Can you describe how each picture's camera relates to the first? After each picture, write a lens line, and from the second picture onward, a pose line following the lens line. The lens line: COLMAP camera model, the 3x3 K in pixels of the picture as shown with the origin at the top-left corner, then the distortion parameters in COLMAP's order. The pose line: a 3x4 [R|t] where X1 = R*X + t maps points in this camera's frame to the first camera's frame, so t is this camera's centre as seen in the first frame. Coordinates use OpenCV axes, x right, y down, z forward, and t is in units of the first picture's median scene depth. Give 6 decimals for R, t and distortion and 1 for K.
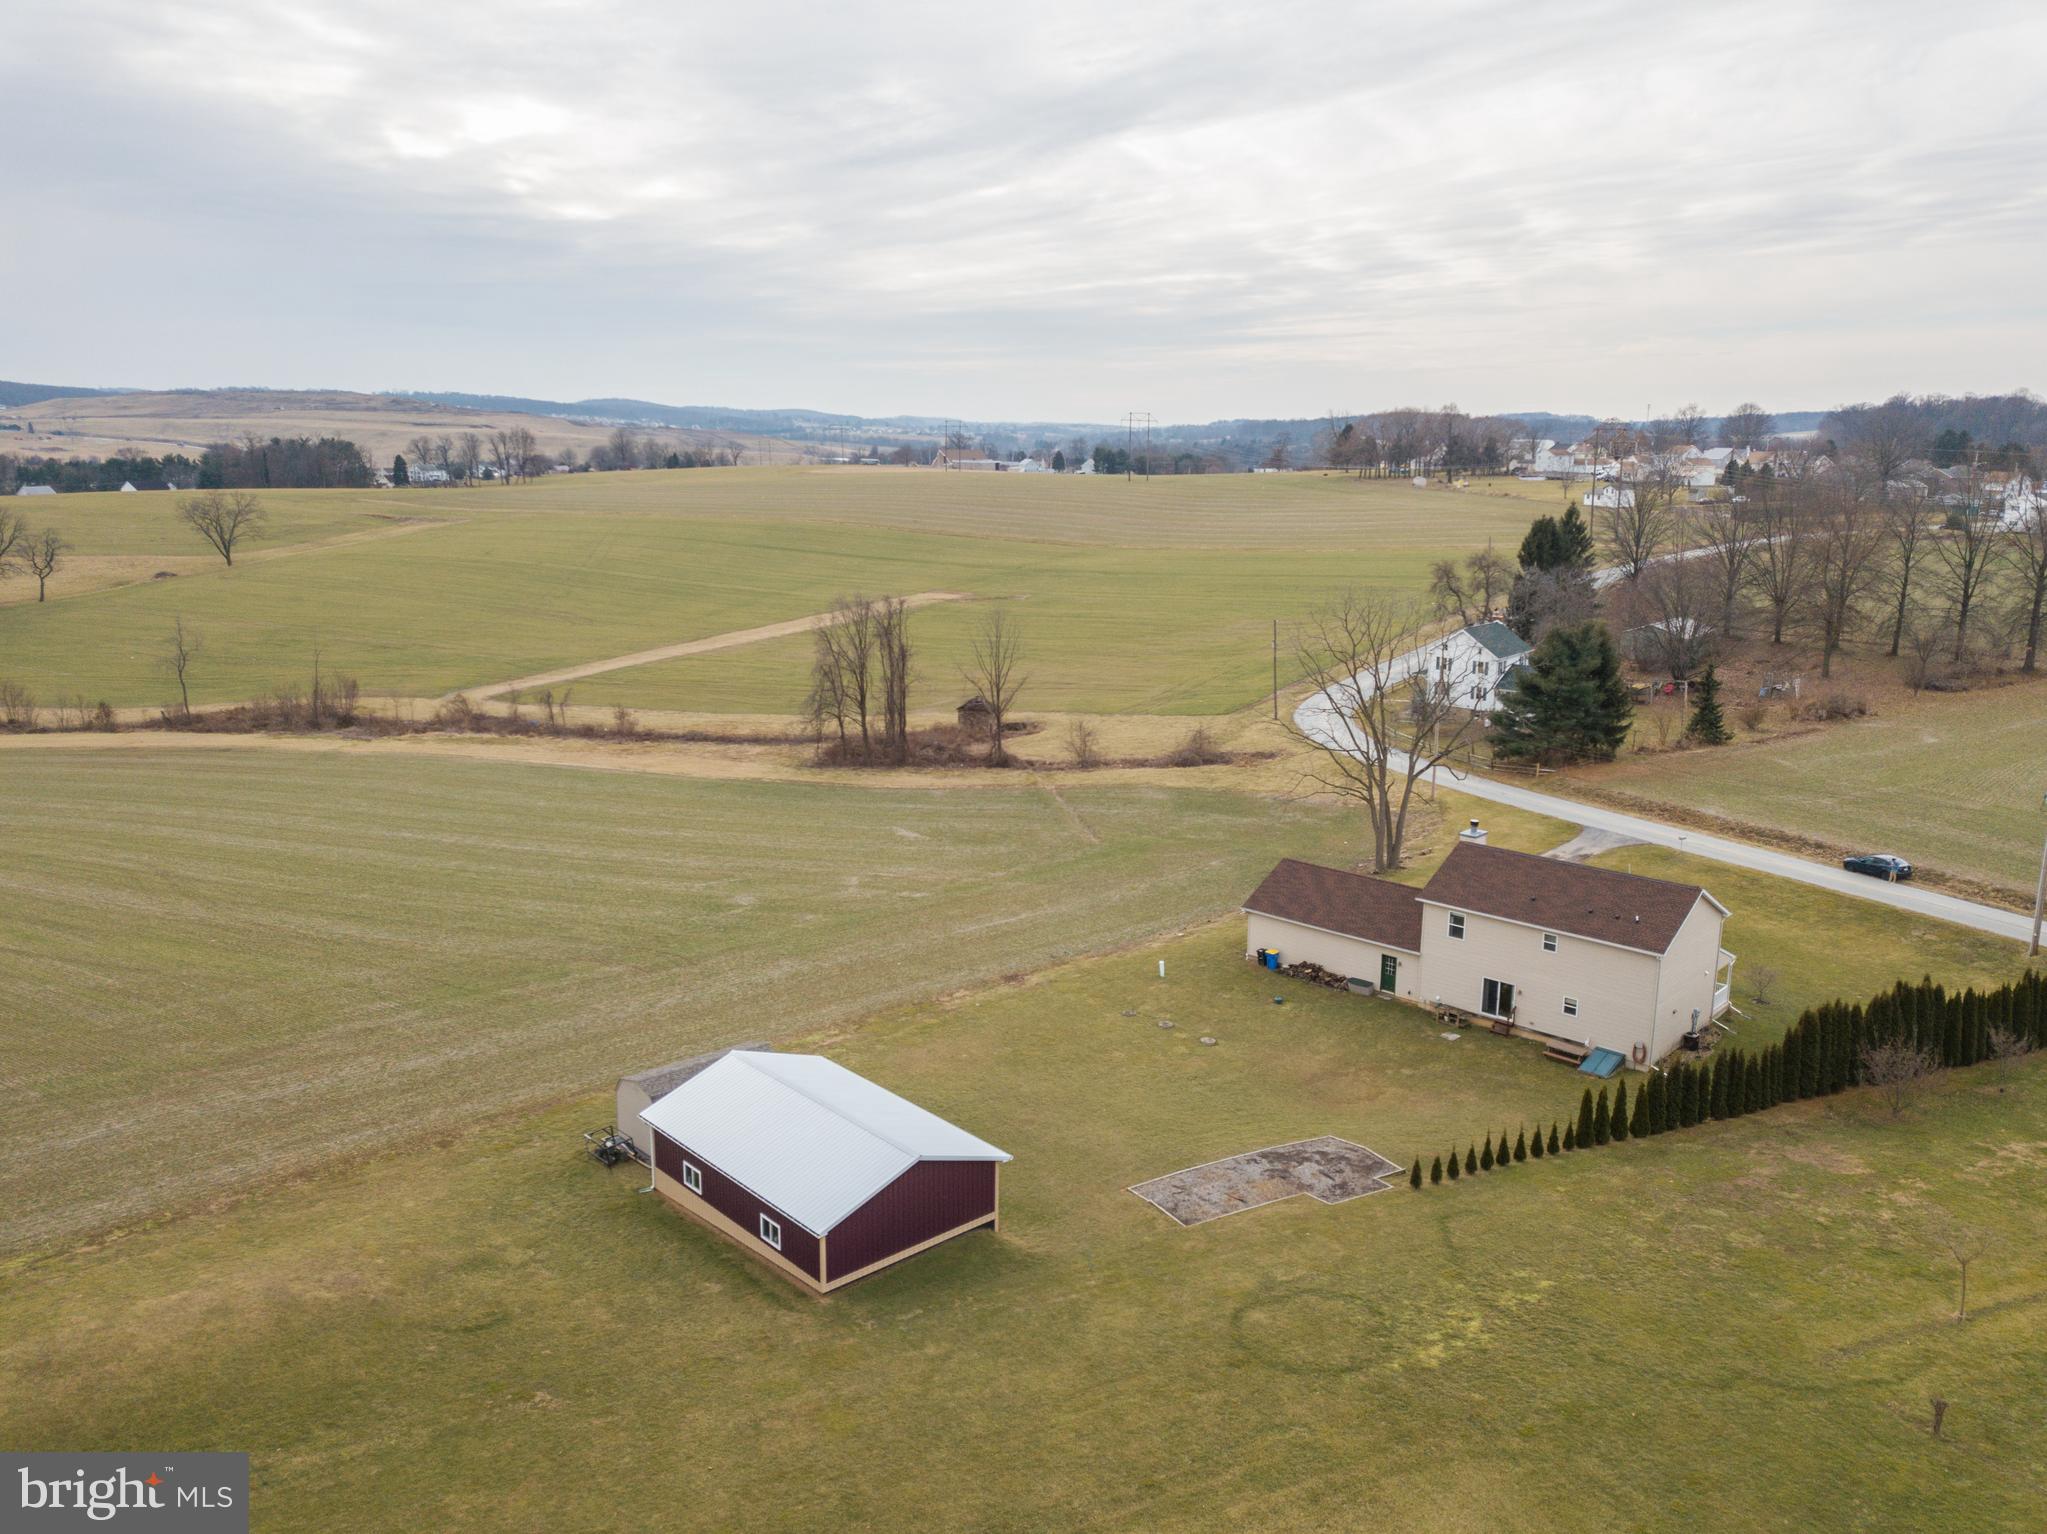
lens RADIAL K [[1568.6, 0, 1023.5], [0, 1568.6, 767.0], [0, 0, 1]] dist [0.004850, -0.009728]
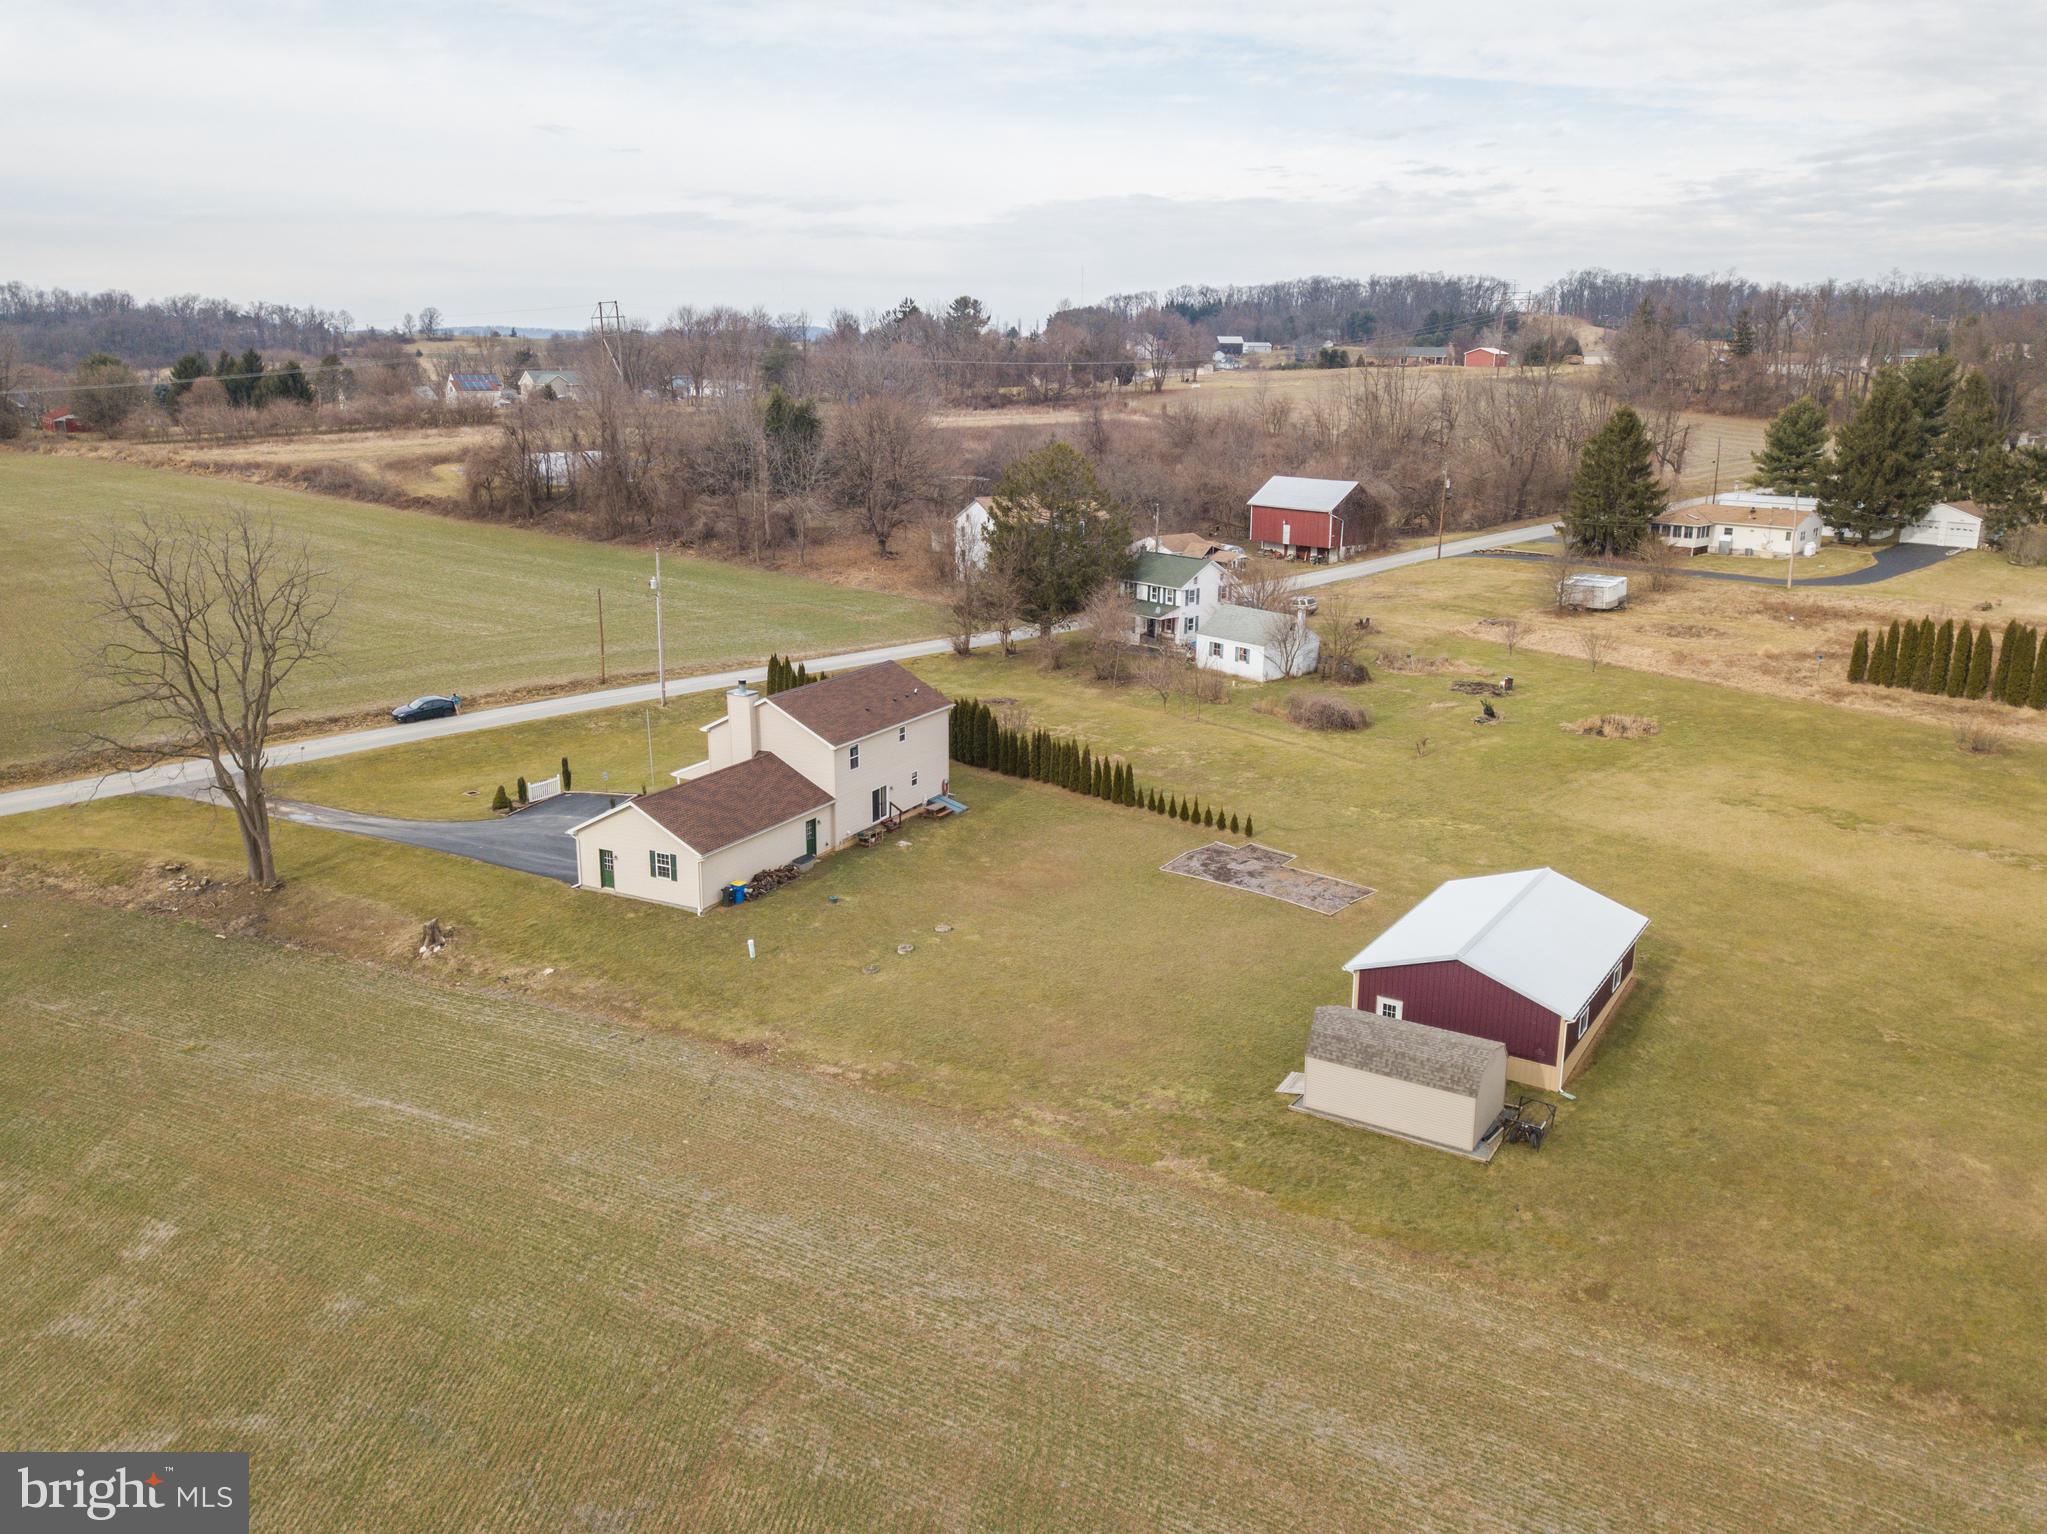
lens RADIAL K [[1543.4, 0, 1016.6], [0, 1543.4, 769.2], [0, 0, 1]] dist [0.015086, -0.007661]
pose [[-0.255505, -0.259212, 0.931411, -0.549772], [0.201425, 0.927976, 0.313511, -0.148851], [-0.945592, 0.267713, -0.184890, 0.817897]]
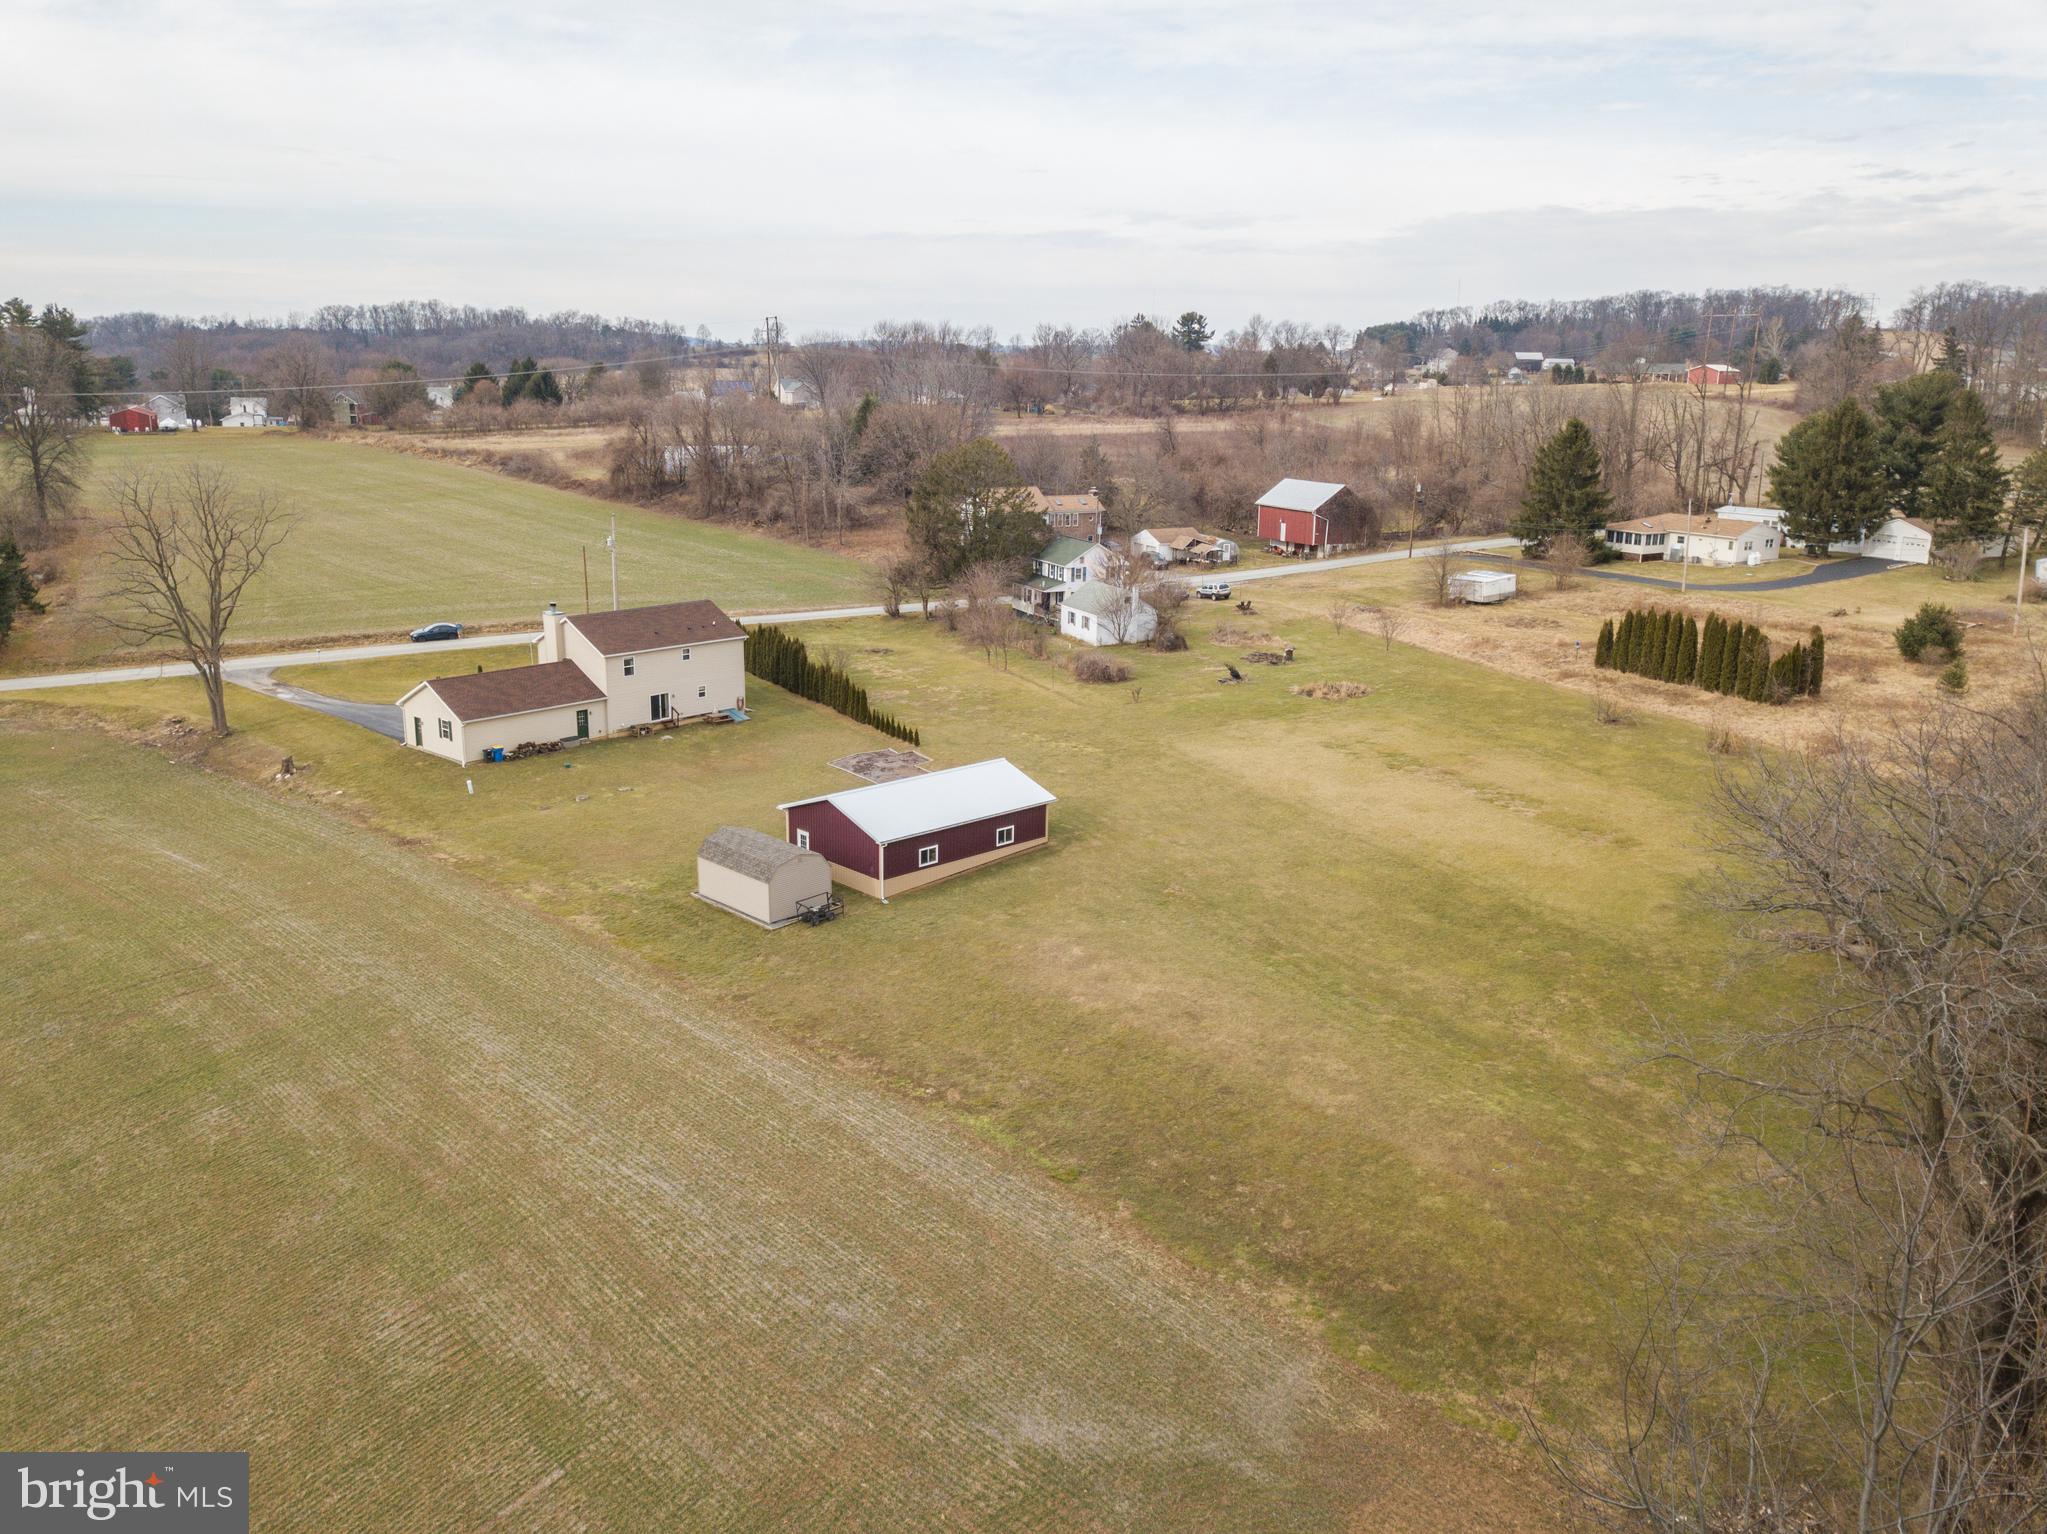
lens RADIAL K [[1543.4, 0, 1016.6], [0, 1543.4, 769.2], [0, 0, 1]] dist [0.015086, -0.007661]
pose [[-0.027469, -0.260226, 0.965157, -0.808230], [0.202137, 0.944129, 0.260310, -0.074795], [-0.978972, 0.202244, 0.026667, 0.483271]]
